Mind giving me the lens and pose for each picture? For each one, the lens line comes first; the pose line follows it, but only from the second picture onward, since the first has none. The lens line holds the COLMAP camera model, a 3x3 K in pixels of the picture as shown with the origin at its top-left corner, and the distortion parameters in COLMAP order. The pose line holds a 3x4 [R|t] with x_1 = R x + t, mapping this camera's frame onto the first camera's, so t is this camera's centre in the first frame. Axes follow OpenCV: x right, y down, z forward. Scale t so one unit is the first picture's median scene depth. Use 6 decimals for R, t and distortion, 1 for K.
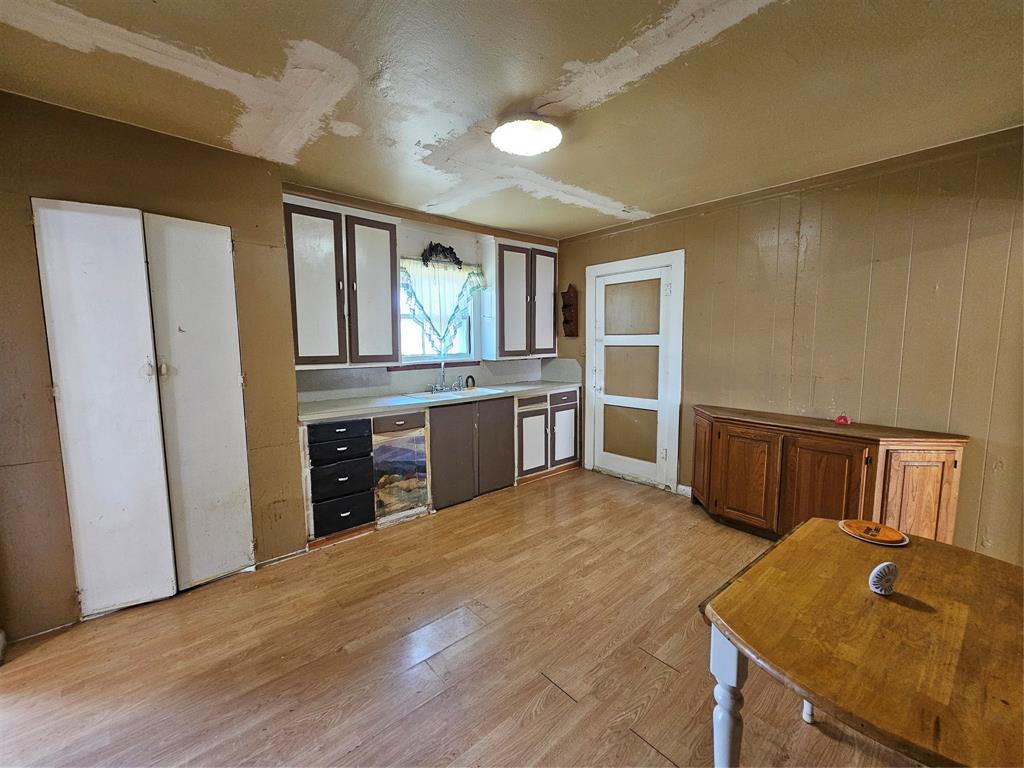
lens RADIAL K [[418.2, 0, 513.6], [0, 418.2, 383.3], [0, 0, 1]] dist [-0.012650, 0.000222]
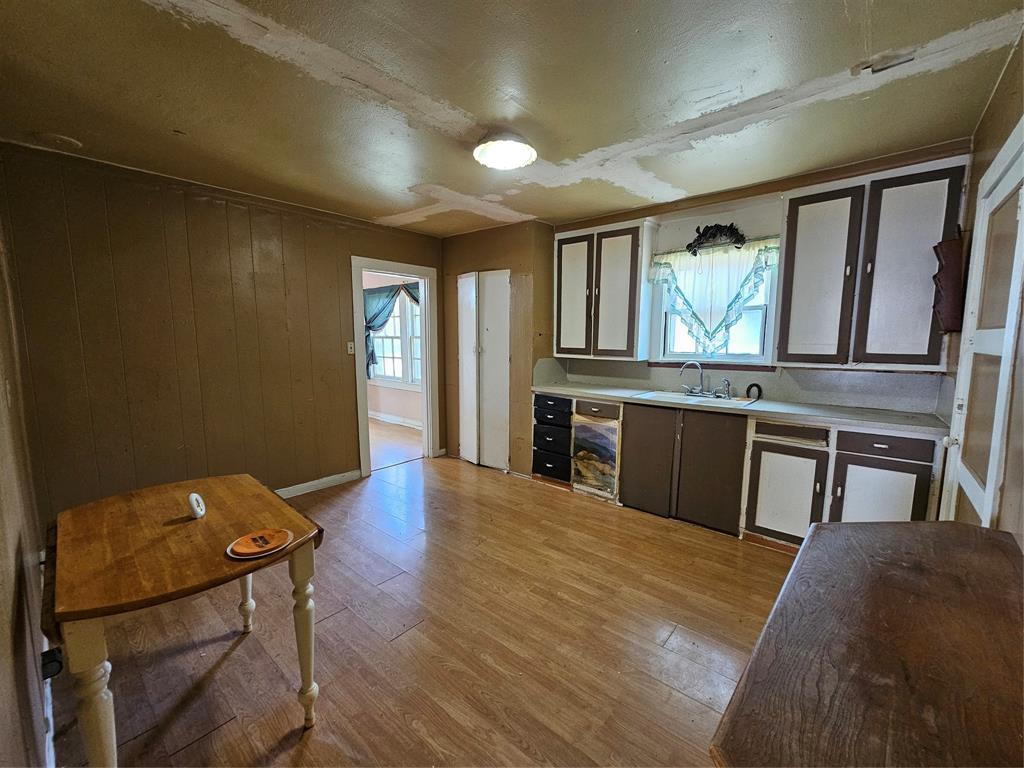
lens RADIAL K [[418.2, 0, 512.4], [0, 418.2, 383.1], [0, 0, 1]] dist [-0.012650, 0.000222]
pose [[0.126802, 0.118138, -0.984868, 0.769849], [-0.106107, 0.988801, 0.104948, -0.067928], [0.986236, 0.091194, 0.137918, 0.589635]]
